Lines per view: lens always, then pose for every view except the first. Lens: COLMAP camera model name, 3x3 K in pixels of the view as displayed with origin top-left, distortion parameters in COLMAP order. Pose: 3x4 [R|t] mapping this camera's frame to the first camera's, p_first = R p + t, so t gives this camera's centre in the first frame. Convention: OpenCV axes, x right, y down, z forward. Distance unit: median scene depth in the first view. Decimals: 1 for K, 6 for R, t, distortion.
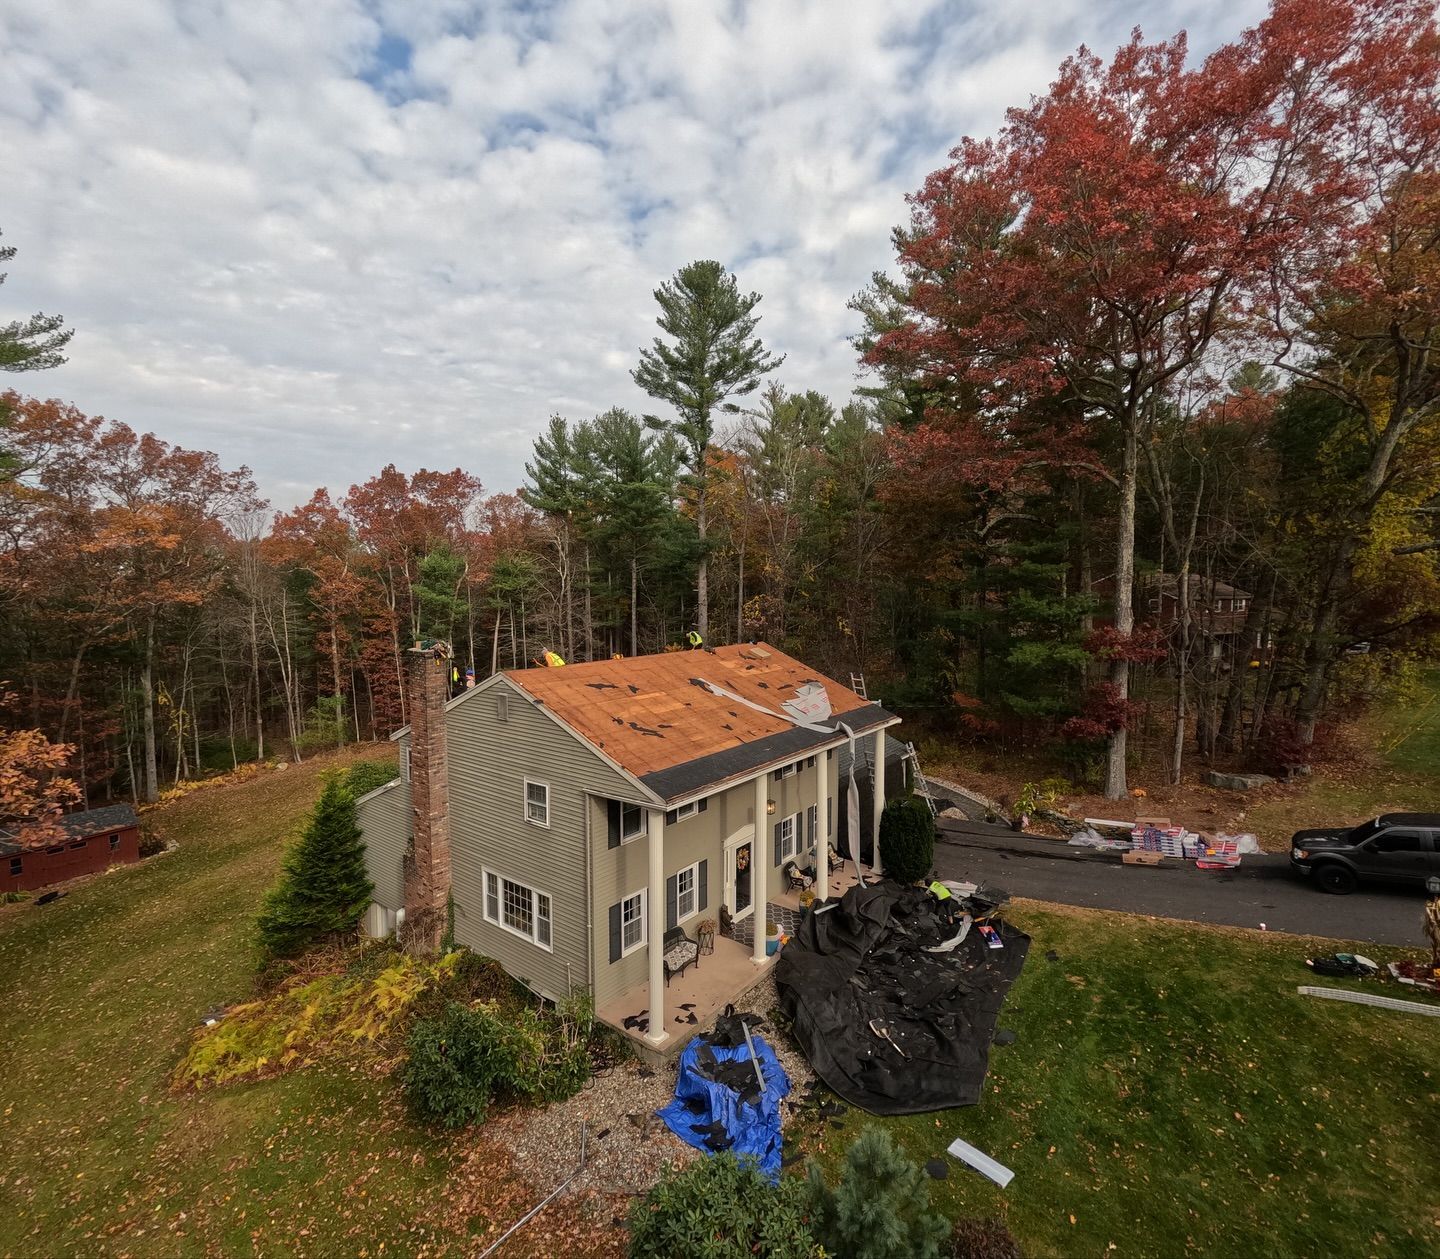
lens RADIAL K [[688.6, 0, 720.0], [0, 688.6, 629.5], [0, 0, 1]] dist [0.001064, -0.000344]
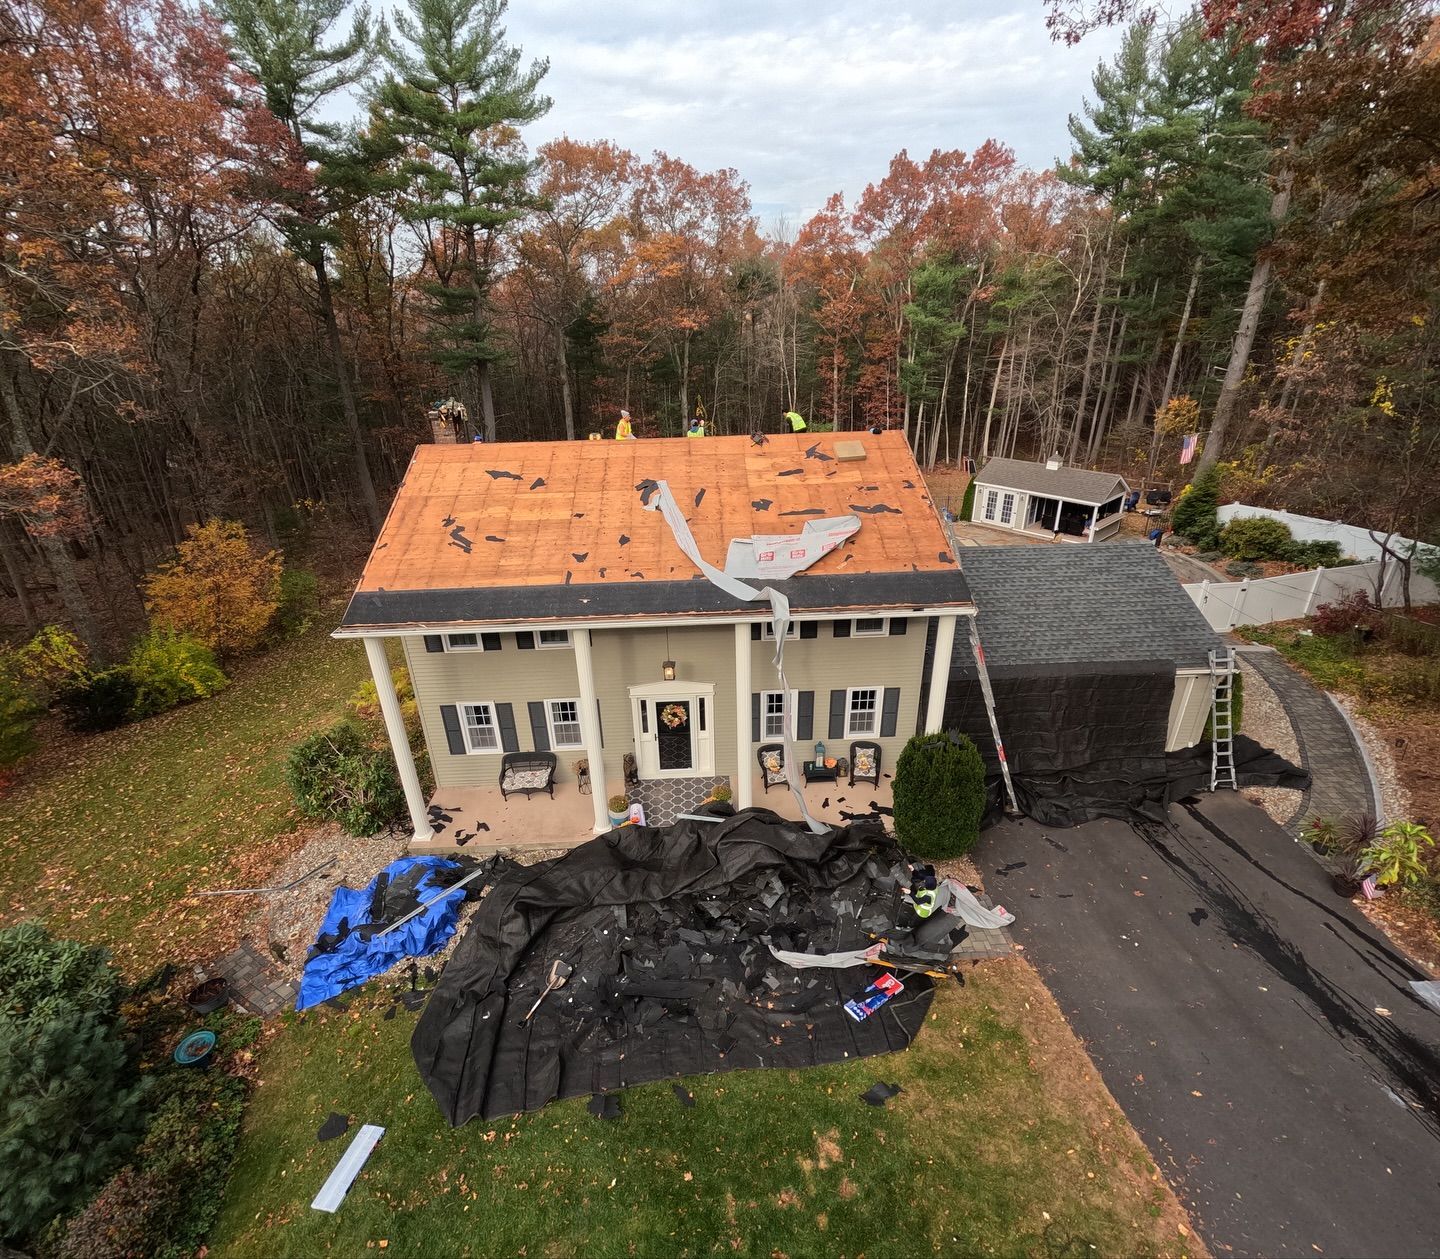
lens RADIAL K [[688.6, 0, 720.0], [0, 688.6, 629.5], [0, 0, 1]] dist [0.001064, -0.000344]
pose [[0.636935, 0.317124, -0.702670, 0.600751], [-0.023409, 0.919009, 0.393541, -0.076732], [0.770562, -0.234212, 0.592773, 0.589680]]
